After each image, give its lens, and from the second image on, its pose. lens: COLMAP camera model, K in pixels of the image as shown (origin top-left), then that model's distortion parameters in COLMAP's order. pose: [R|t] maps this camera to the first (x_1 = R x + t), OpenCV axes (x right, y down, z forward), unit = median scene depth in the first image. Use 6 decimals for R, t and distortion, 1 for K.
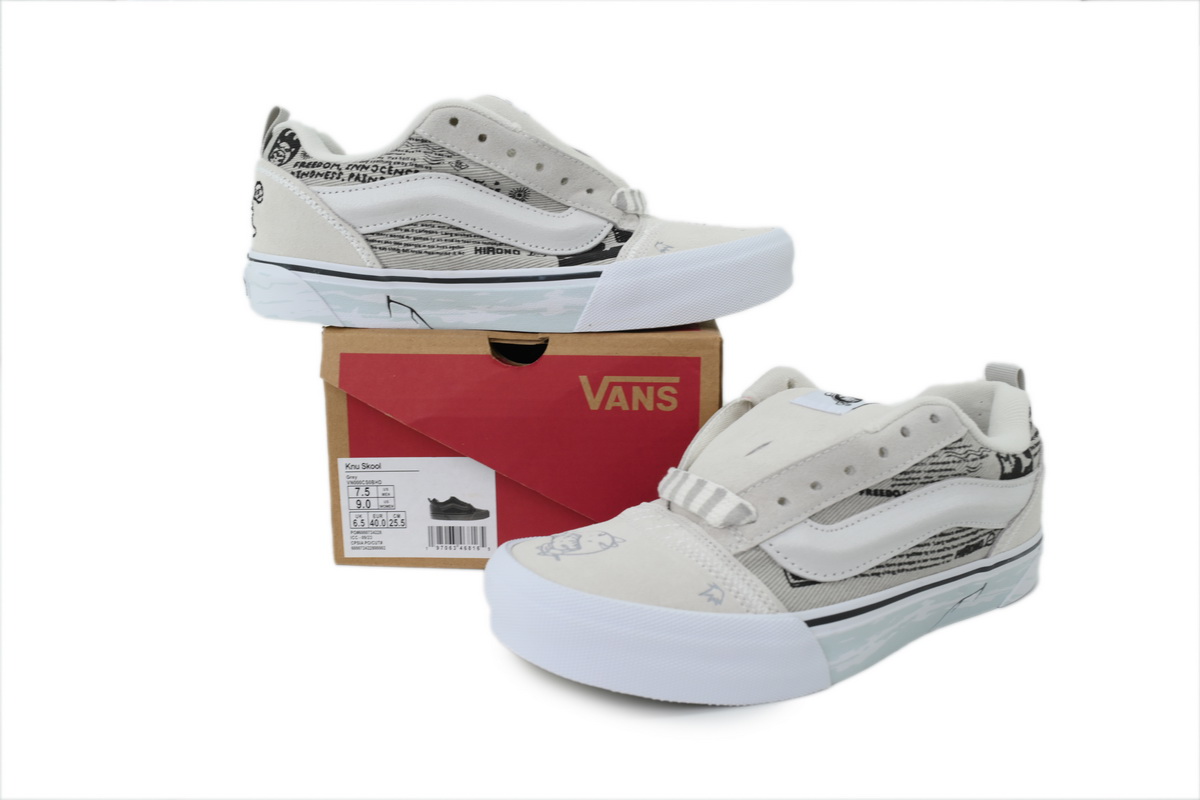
lens RADIAL K [[1052.3, 0, 600.0], [0, 1052.3, 400.0], [0, 0, 1]] dist [0.057088, -0.002649]
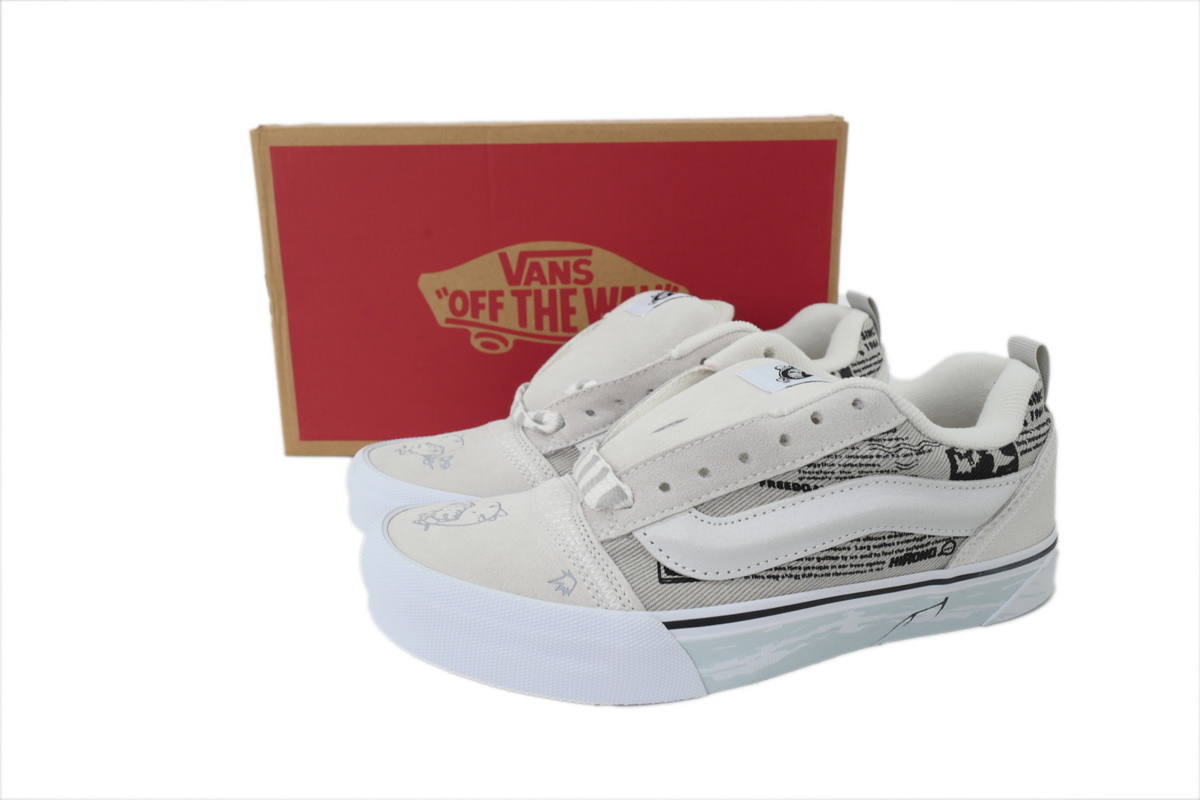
lens RADIAL K [[1052.3, 0, 600.0], [0, 1052.3, 400.0], [0, 0, 1]] dist [0.057088, -0.002649]
pose [[0.960132, 0.059275, -0.273189, 0.351034], [-0.040863, 0.996523, 0.072604, -0.039412], [0.276543, -0.058547, 0.959216, 0.126786]]
